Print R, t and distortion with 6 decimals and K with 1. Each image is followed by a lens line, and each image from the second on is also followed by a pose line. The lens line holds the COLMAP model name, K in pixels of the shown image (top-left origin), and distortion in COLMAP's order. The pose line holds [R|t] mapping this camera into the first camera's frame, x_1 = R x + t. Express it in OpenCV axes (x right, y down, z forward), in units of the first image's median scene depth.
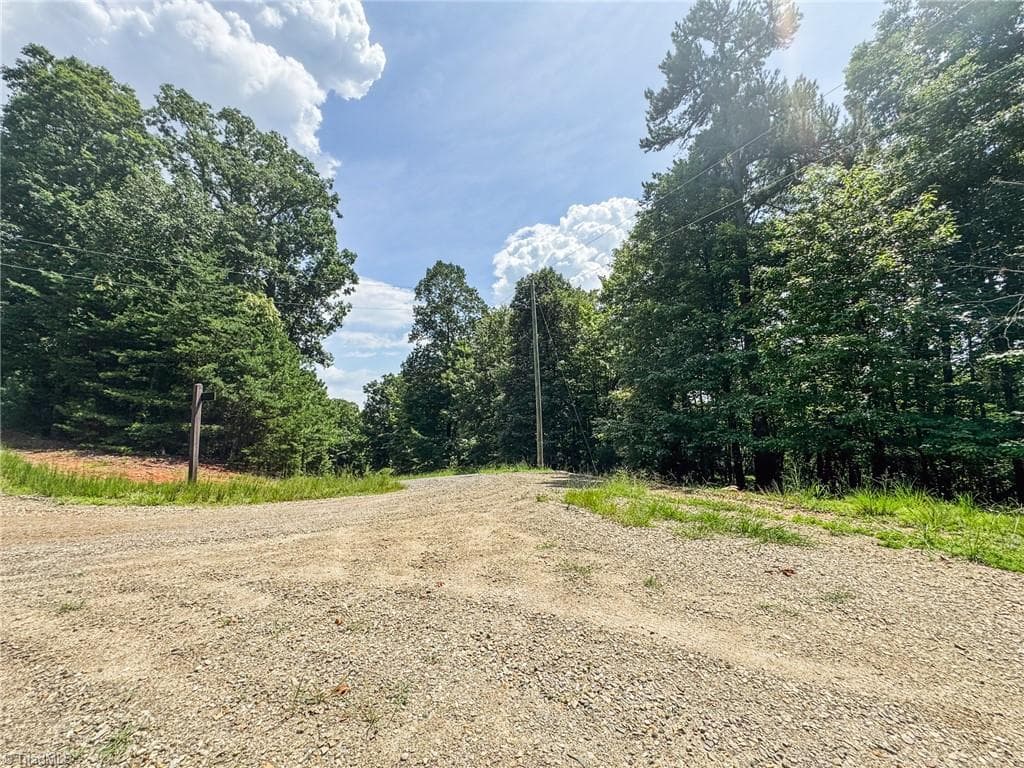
lens RADIAL K [[417.4, 0, 508.8], [0, 417.4, 384.3], [0, 0, 1]] dist [0.007227, 0.000007]
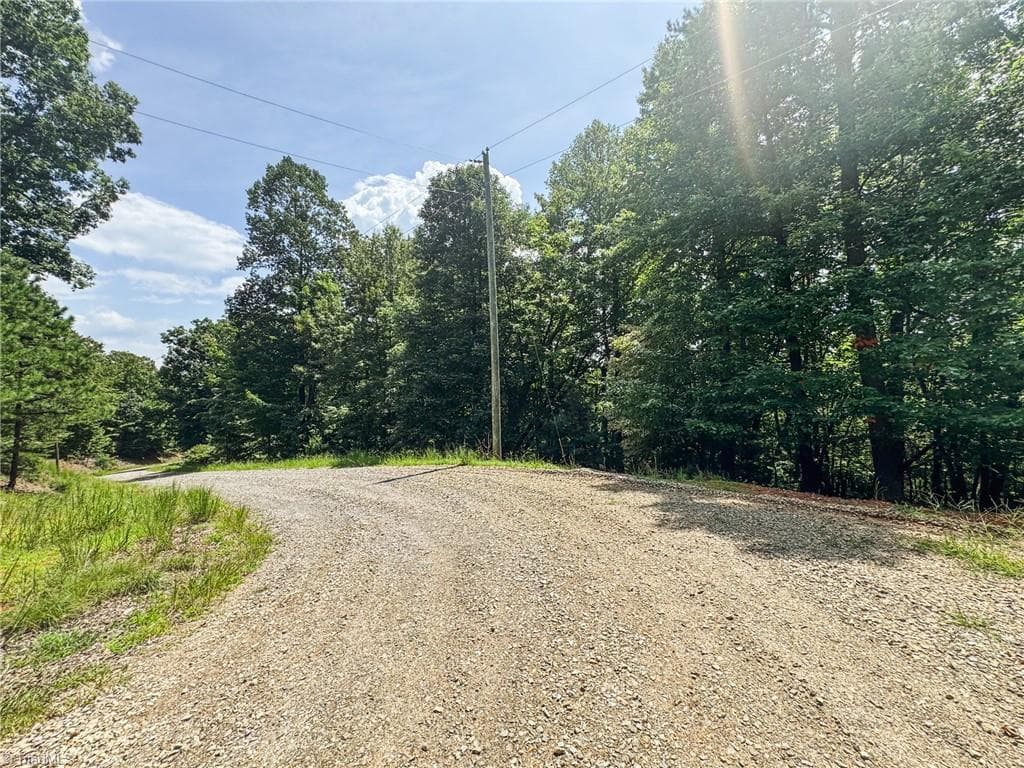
lens RADIAL K [[417.4, 0, 509.1], [0, 417.4, 380.0], [0, 0, 1]] dist [0.007227, 0.000007]
pose [[0.938311, 0.012085, 0.345582, -0.054135], [-0.038440, 0.996840, 0.069511, 0.017744], [-0.343650, -0.078507, 0.935811, 0.174775]]
